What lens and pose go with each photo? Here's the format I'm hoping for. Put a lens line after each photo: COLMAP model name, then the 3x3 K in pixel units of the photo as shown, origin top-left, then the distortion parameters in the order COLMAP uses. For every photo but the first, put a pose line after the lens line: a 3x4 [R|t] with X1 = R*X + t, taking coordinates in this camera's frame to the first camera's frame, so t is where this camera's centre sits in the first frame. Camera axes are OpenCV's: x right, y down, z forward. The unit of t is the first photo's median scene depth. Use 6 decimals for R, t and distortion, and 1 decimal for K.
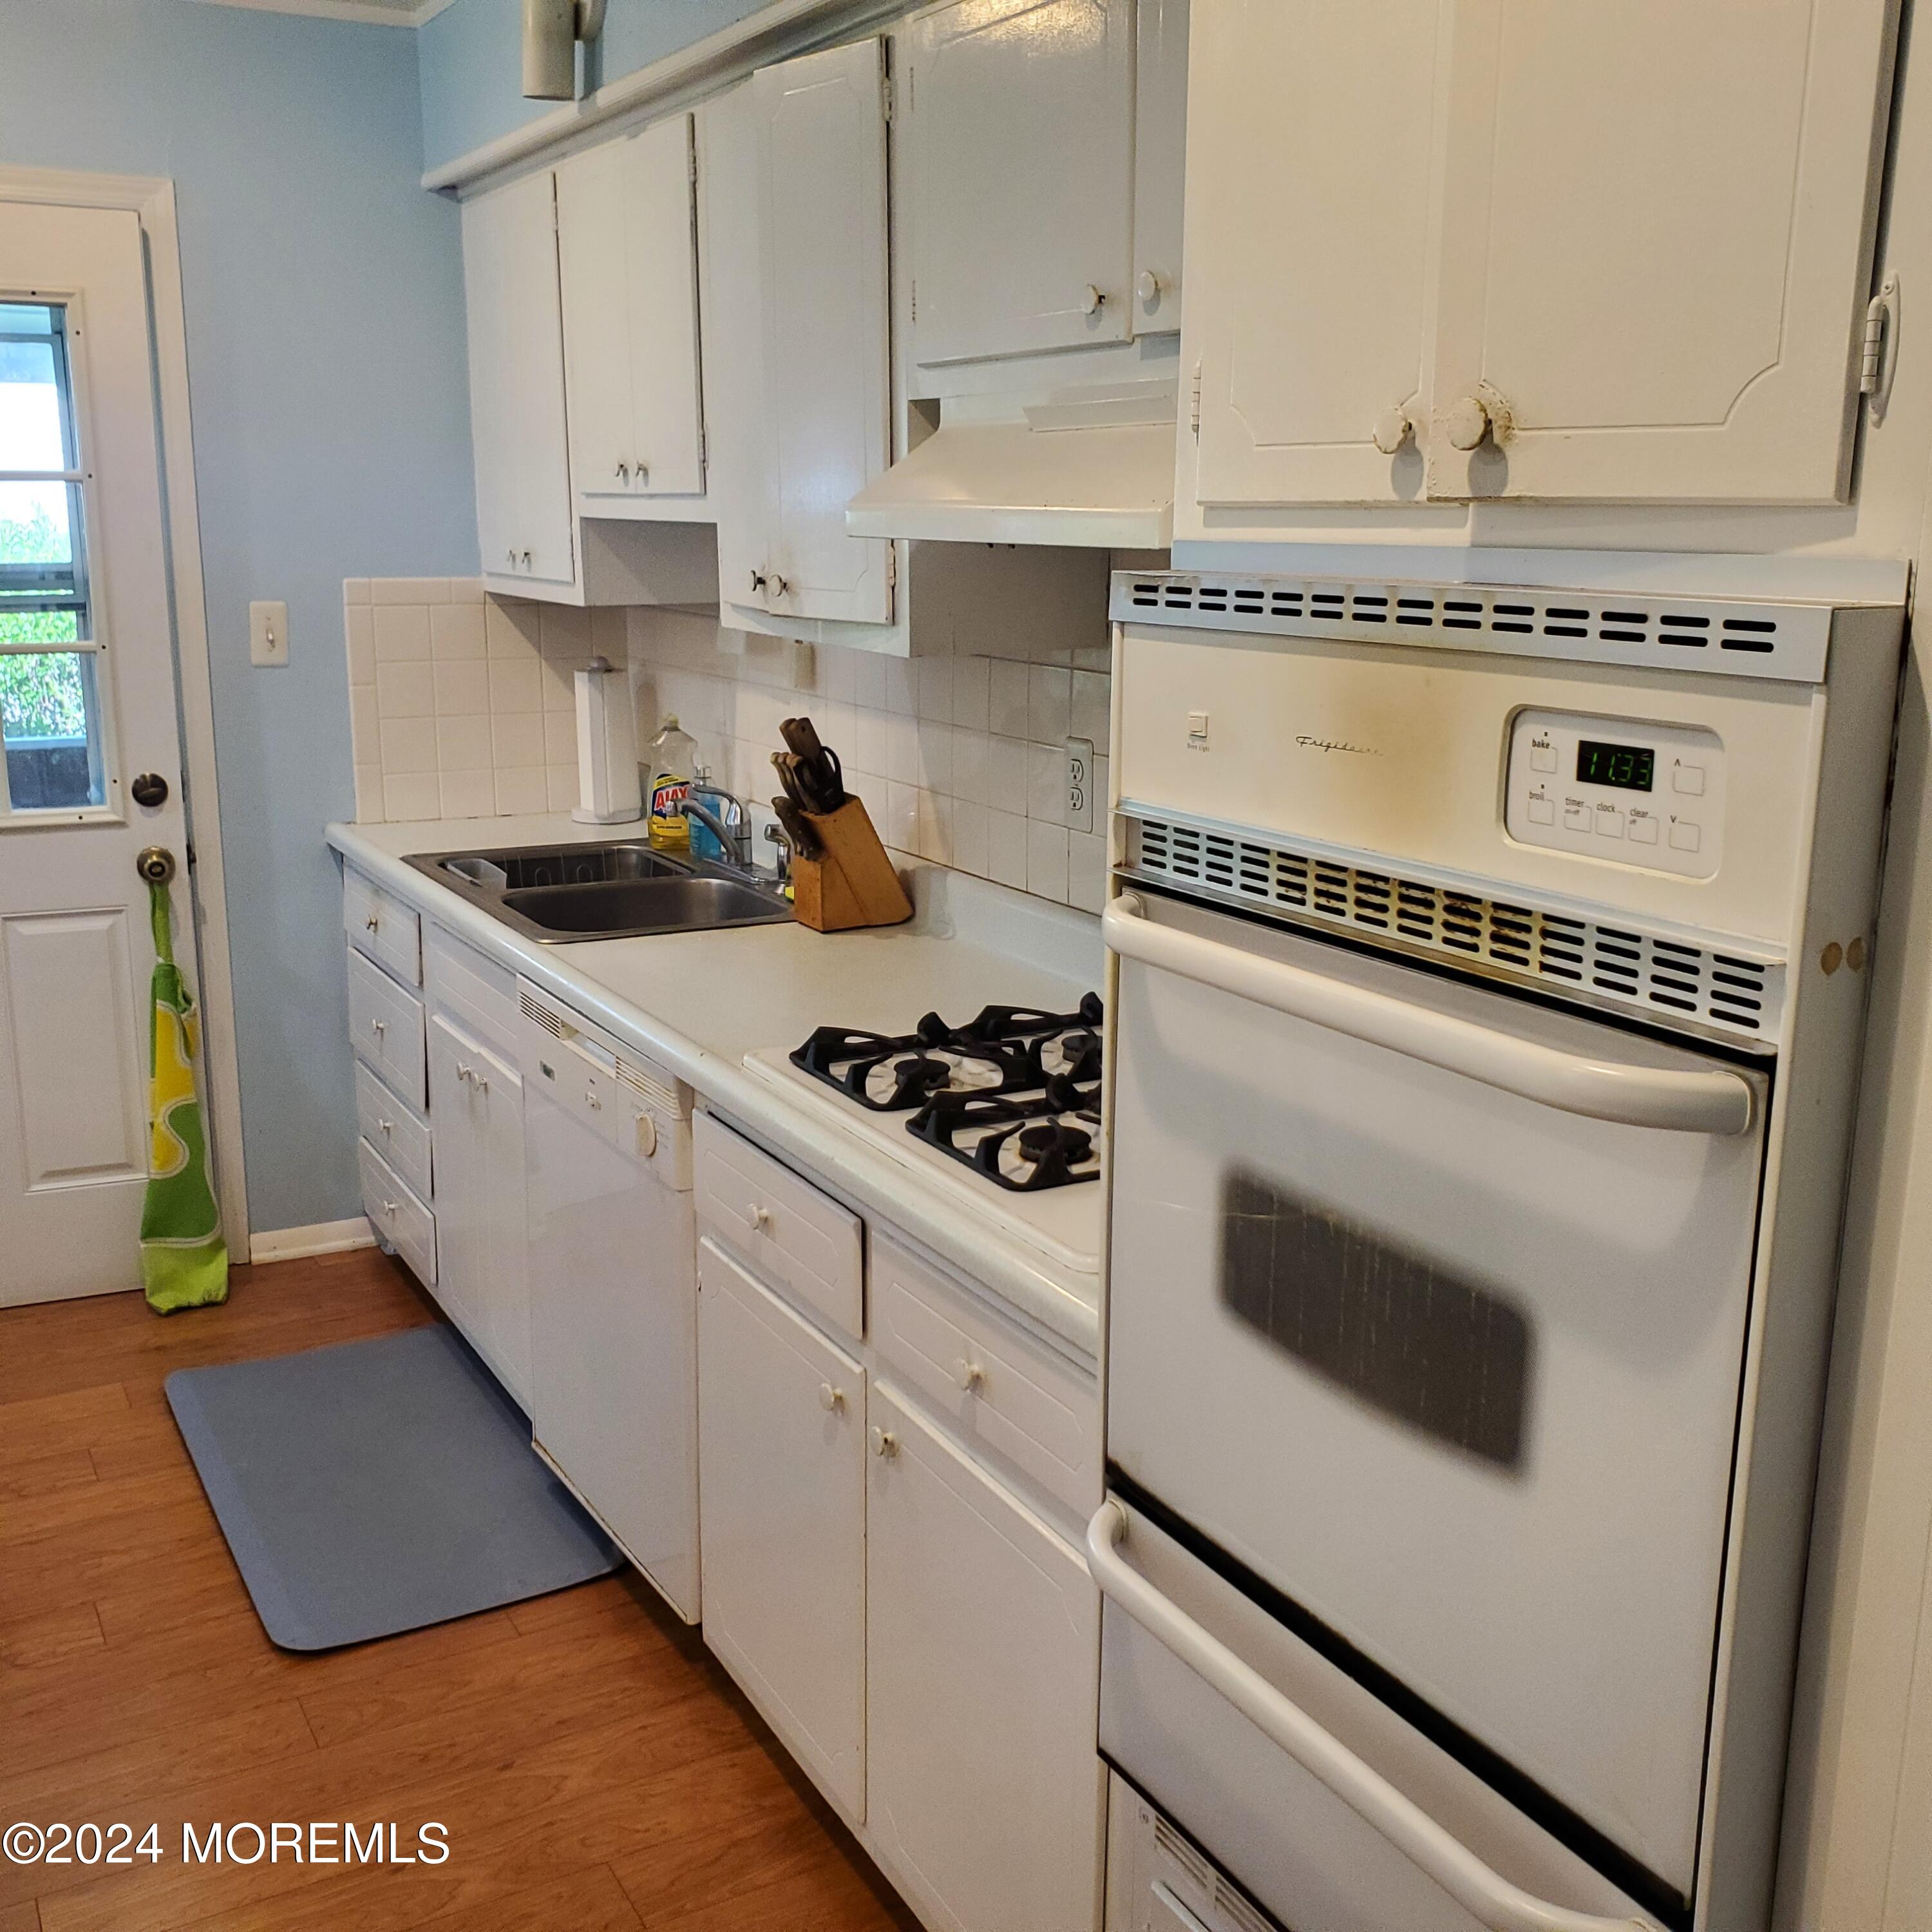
lens RADIAL K [[2013.6, 0, 972.8], [0, 2013.6, 966.0], [0, 0, 1]] dist [0.185791, -0.585287]
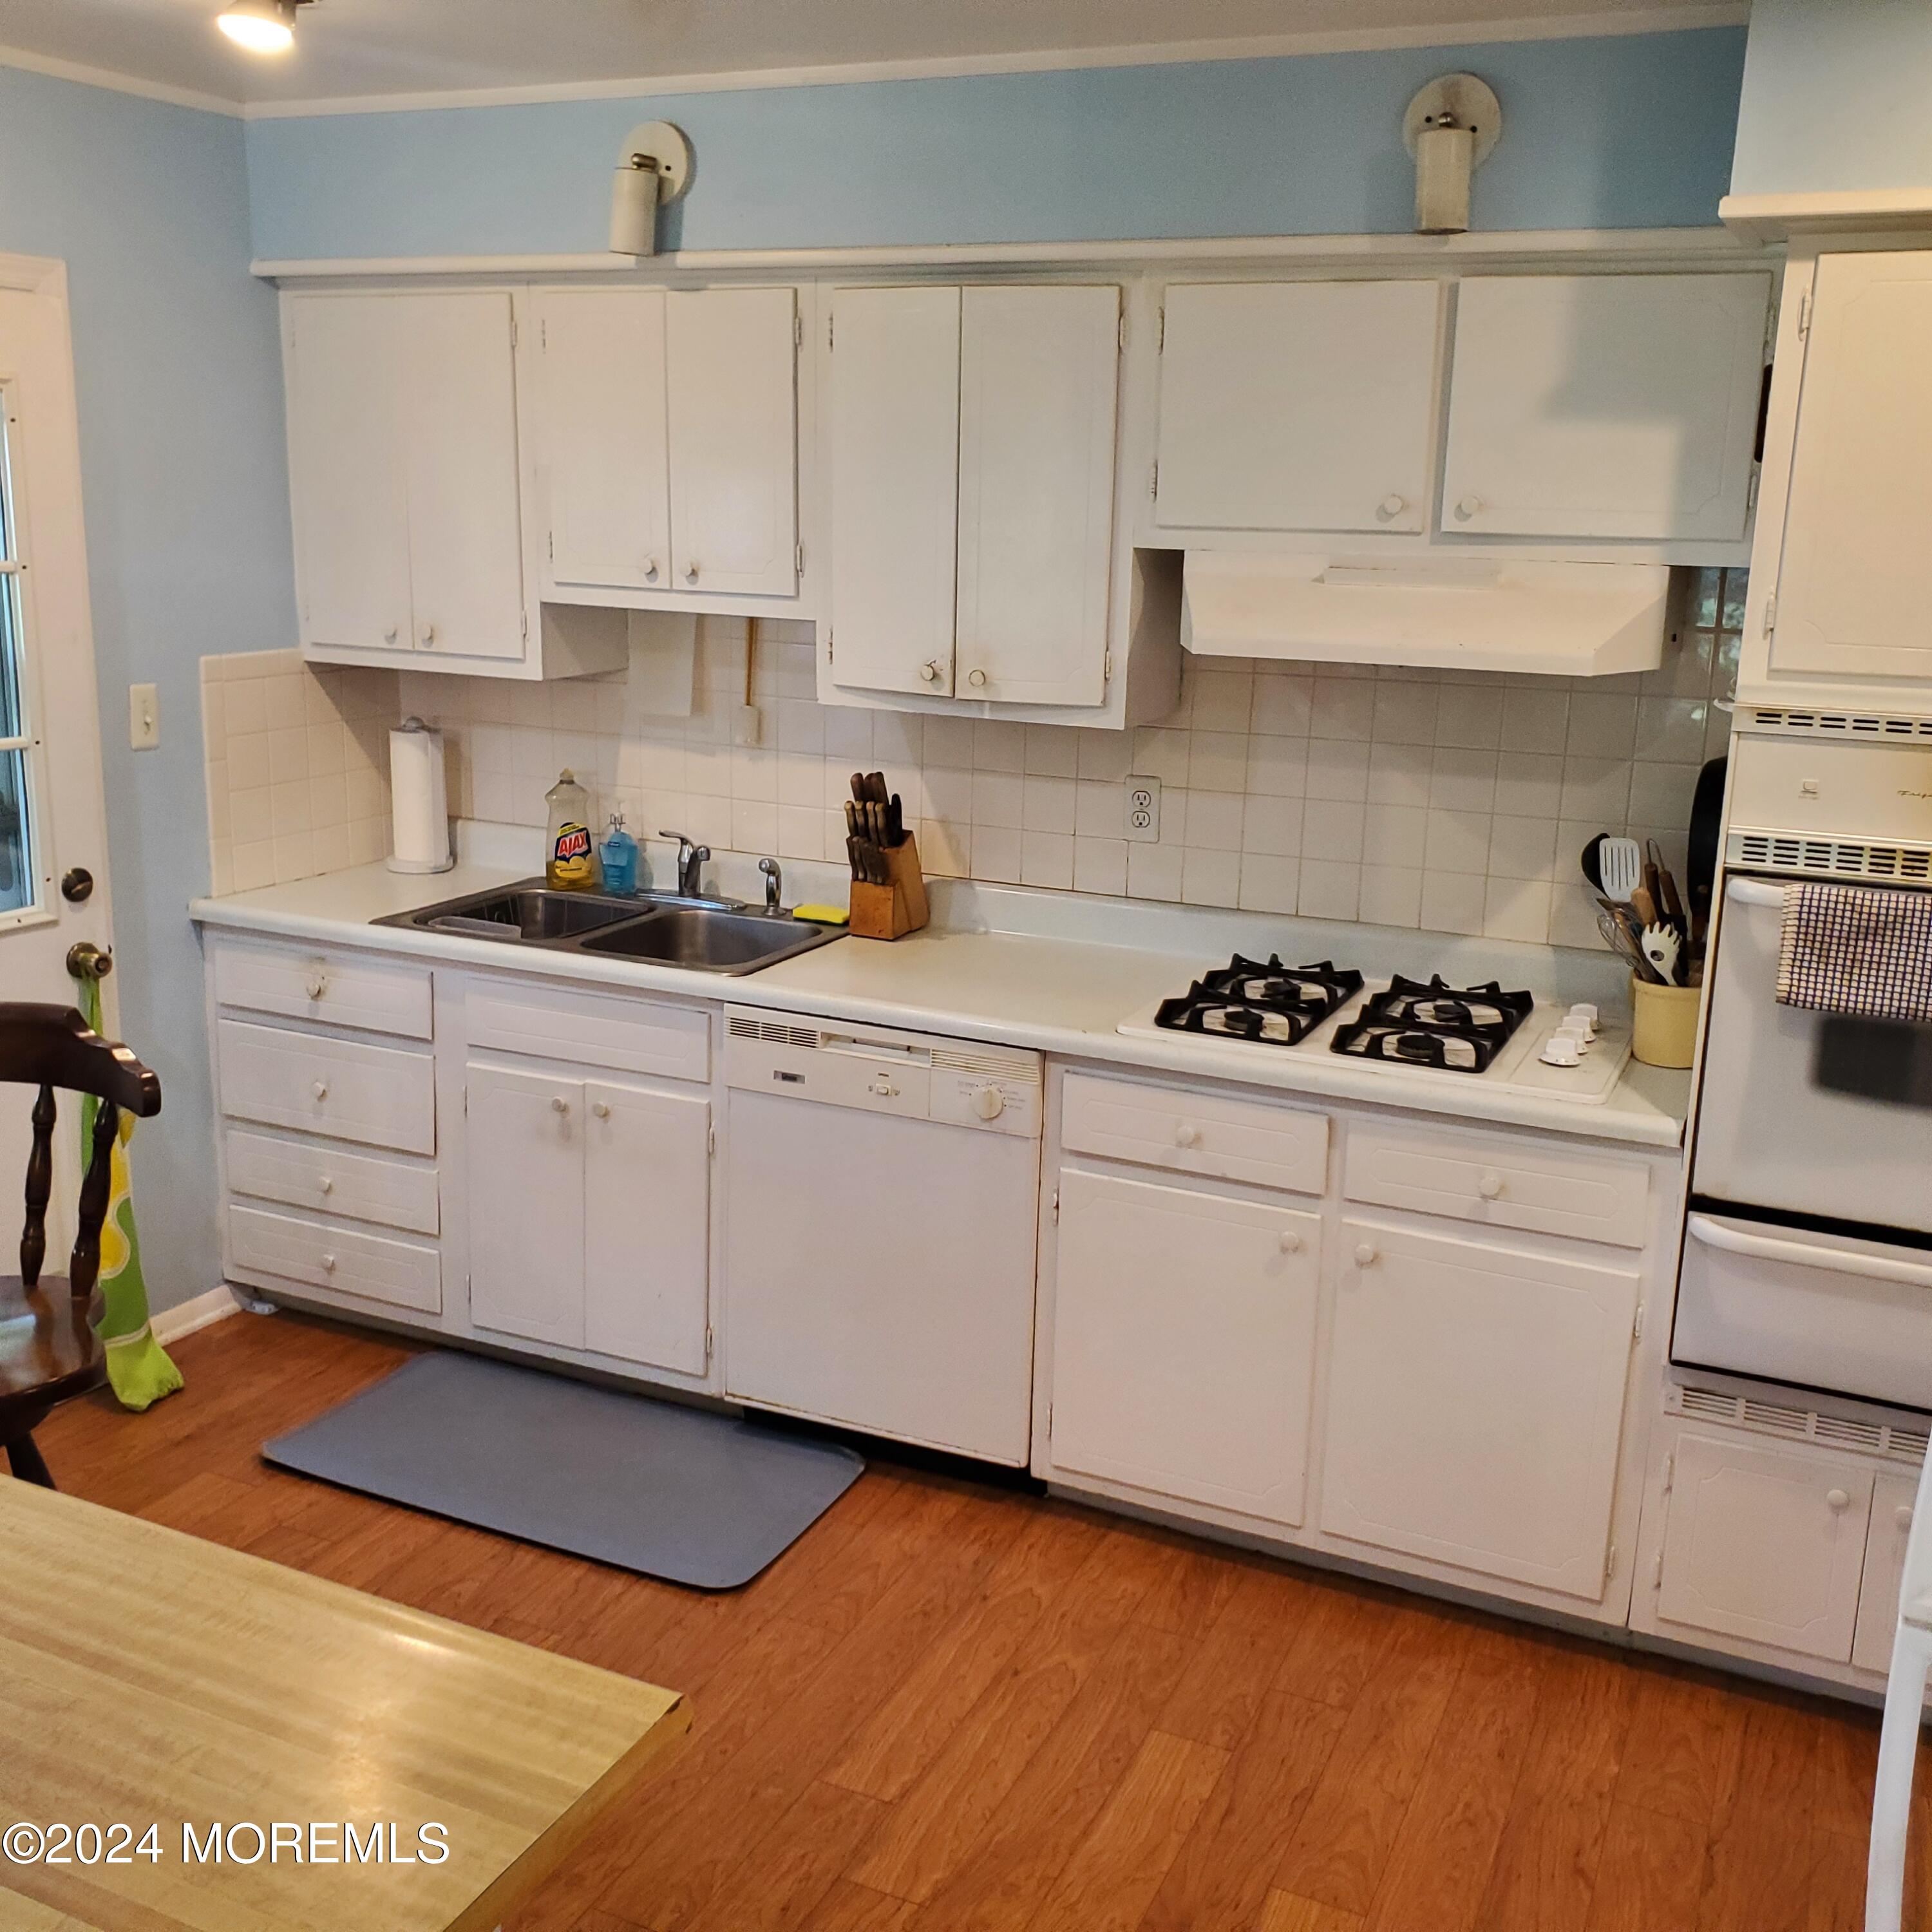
lens RADIAL K [[2013.6, 0, 972.8], [0, 2013.6, 966.0], [0, 0, 1]] dist [0.185791, -0.585287]
pose [[0.809677, -0.126524, 0.573075, -0.742341], [0.112424, 0.991839, 0.060140, -0.069600], [-0.576007, 0.015734, 0.817293, -0.053251]]
